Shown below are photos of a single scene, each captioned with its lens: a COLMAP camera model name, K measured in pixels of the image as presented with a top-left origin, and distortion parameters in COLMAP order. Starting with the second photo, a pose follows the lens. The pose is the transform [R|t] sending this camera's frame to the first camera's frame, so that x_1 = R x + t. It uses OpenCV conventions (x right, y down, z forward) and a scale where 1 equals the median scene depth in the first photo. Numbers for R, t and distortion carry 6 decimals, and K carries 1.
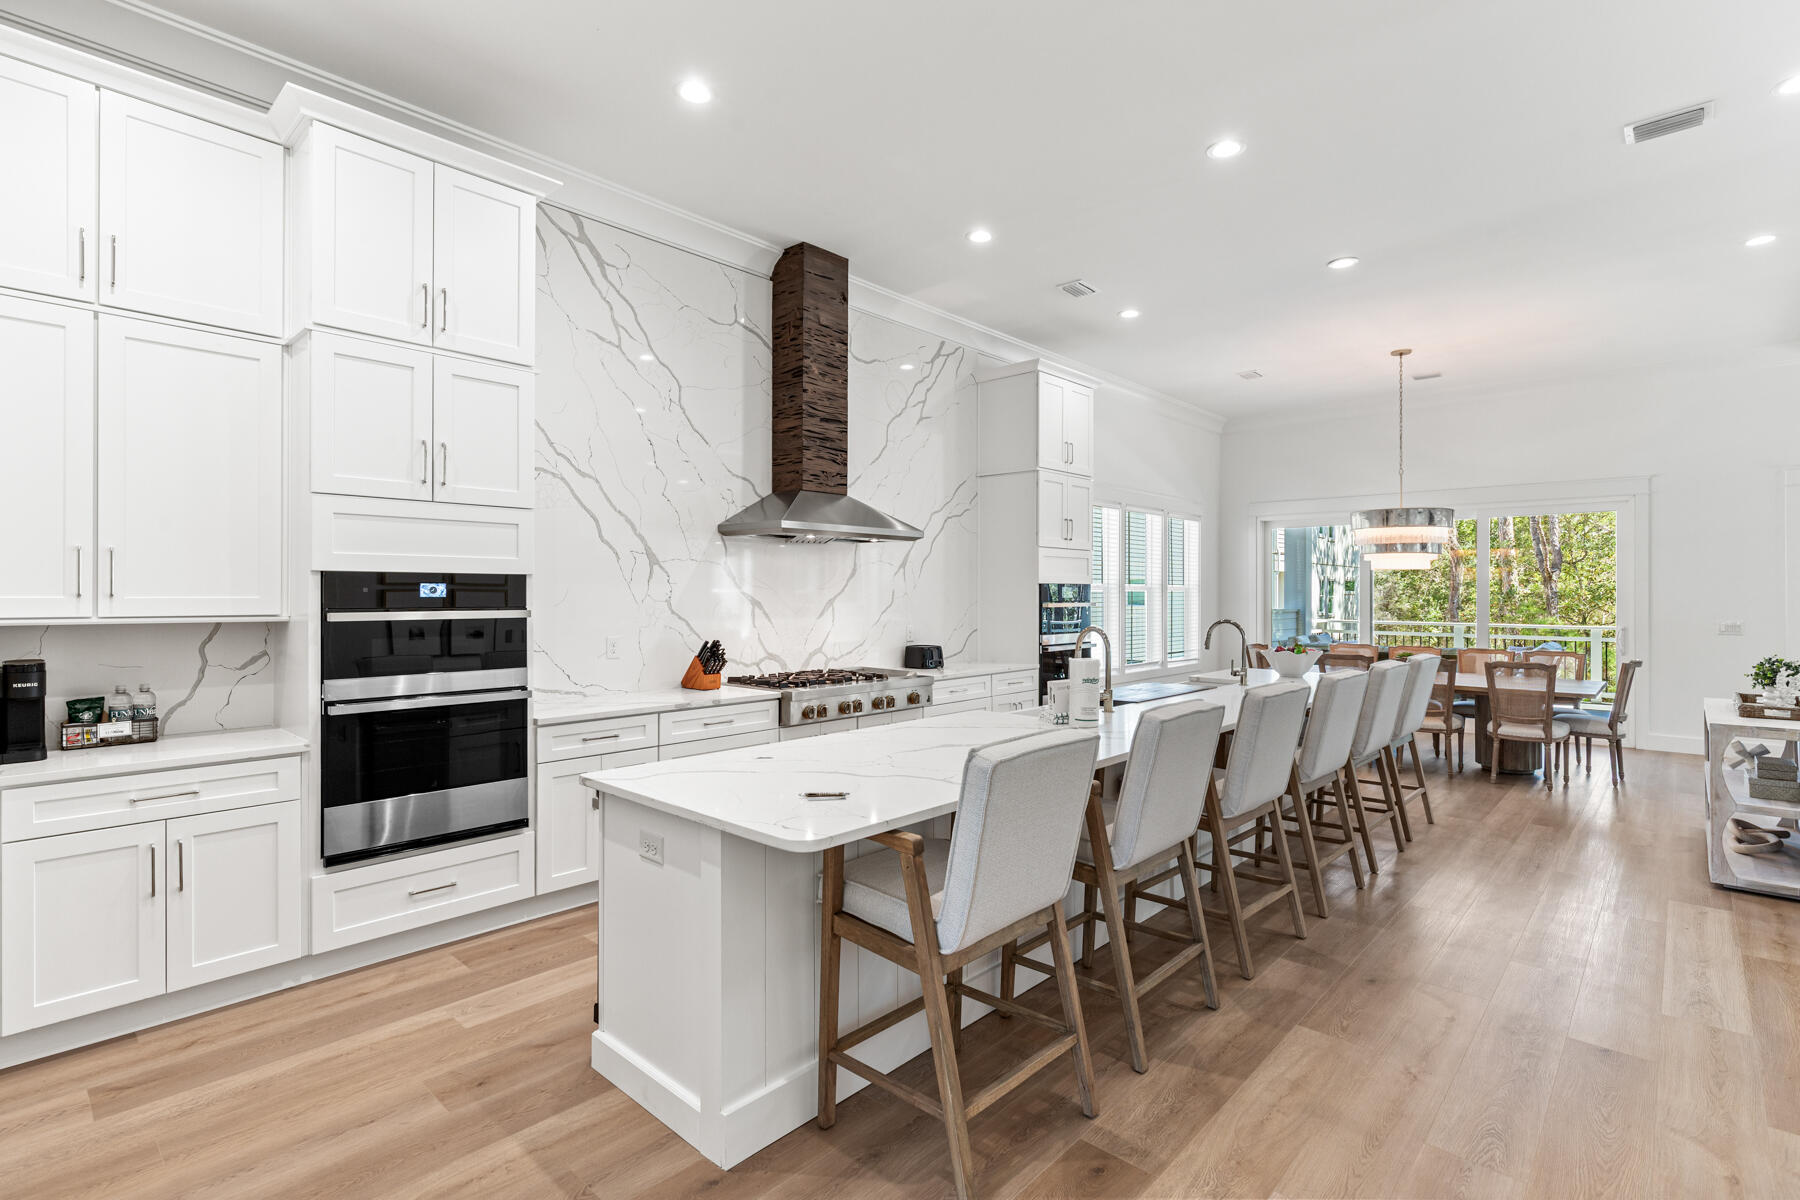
lens RADIAL K [[862.3, 0, 919.2], [0, 862.3, 599.1], [0, 0, 1]] dist [0.000938, 0.000216]
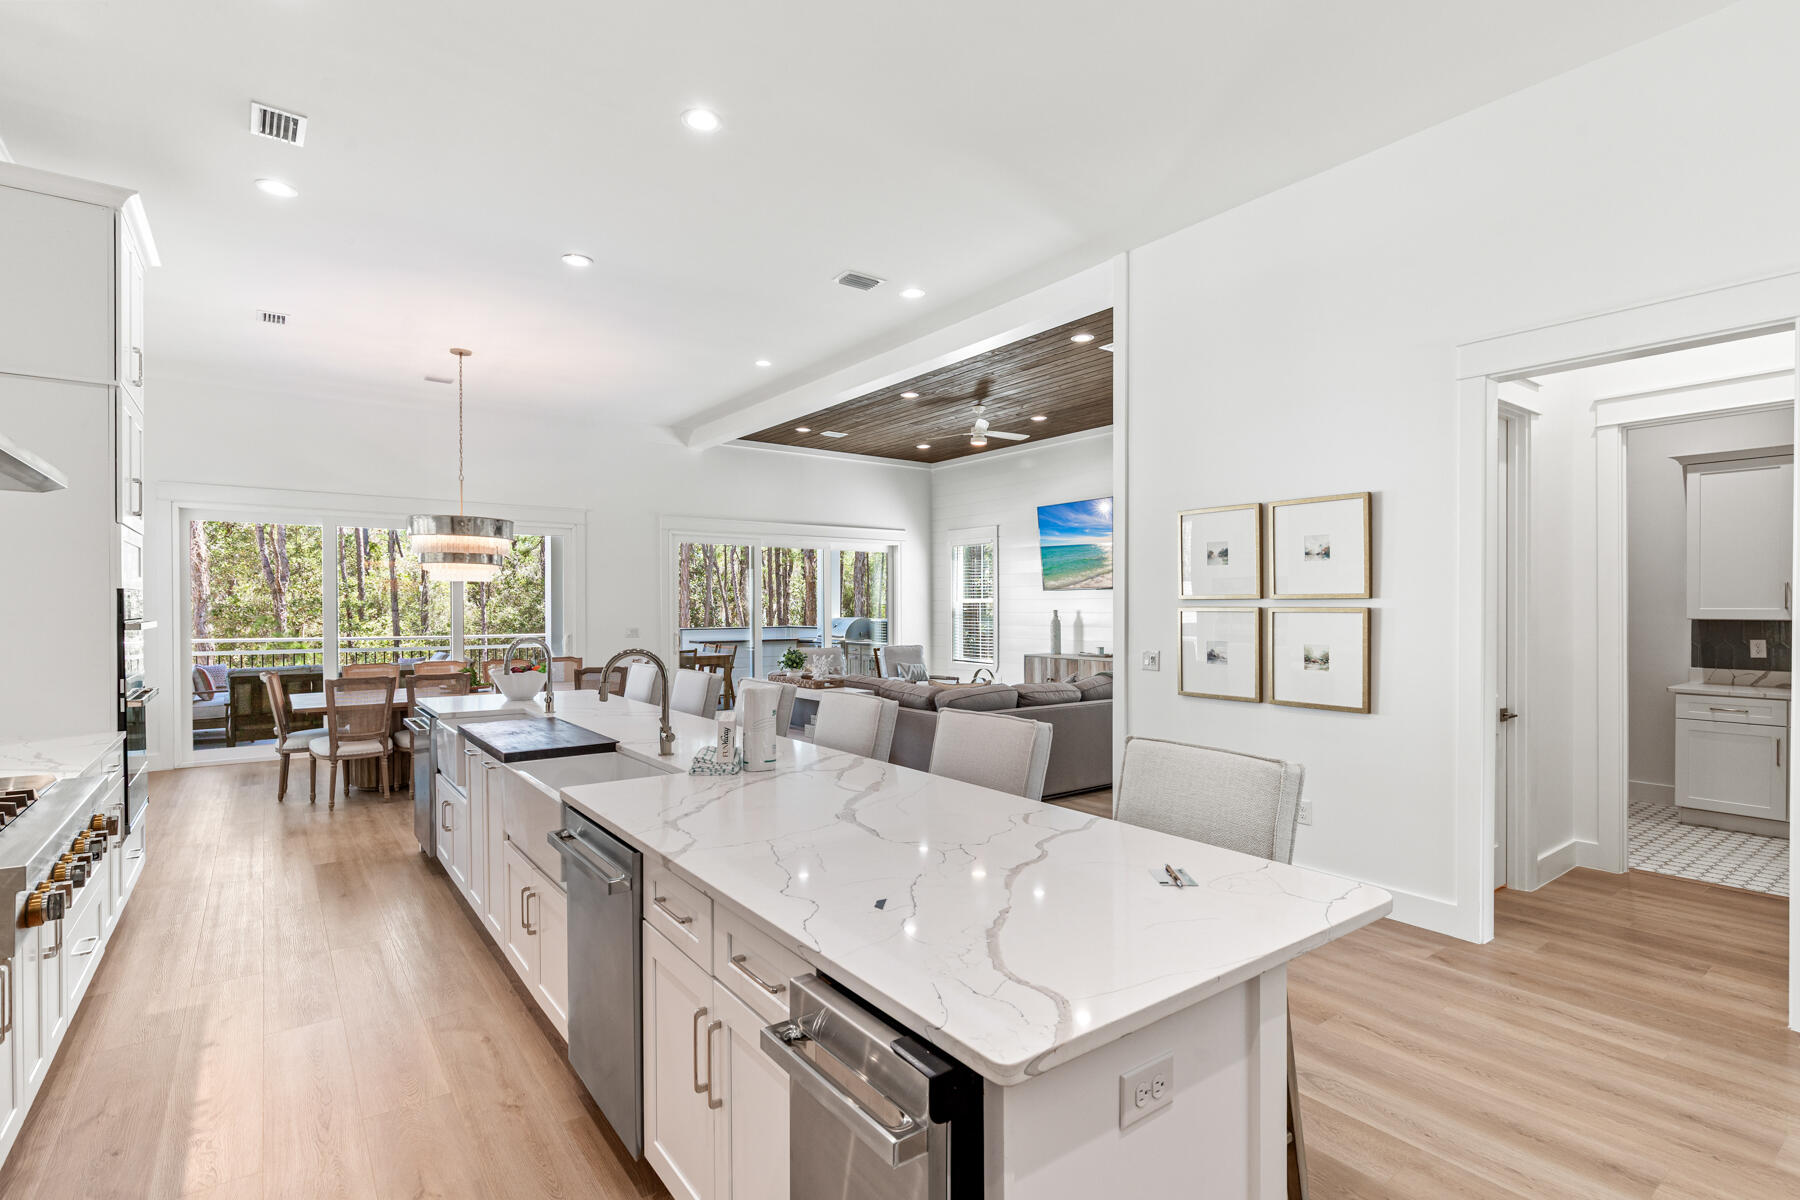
lens RADIAL K [[862.3, 0, 911.9], [0, 862.3, 587.2], [0, 0, 1]] dist [0.000938, 0.000216]
pose [[0.186033, 0.023105, 0.982272, -0.307493], [0.007685, 0.999659, -0.024969, 0.000012], [-0.982513, 0.012193, 0.185792, 0.380614]]
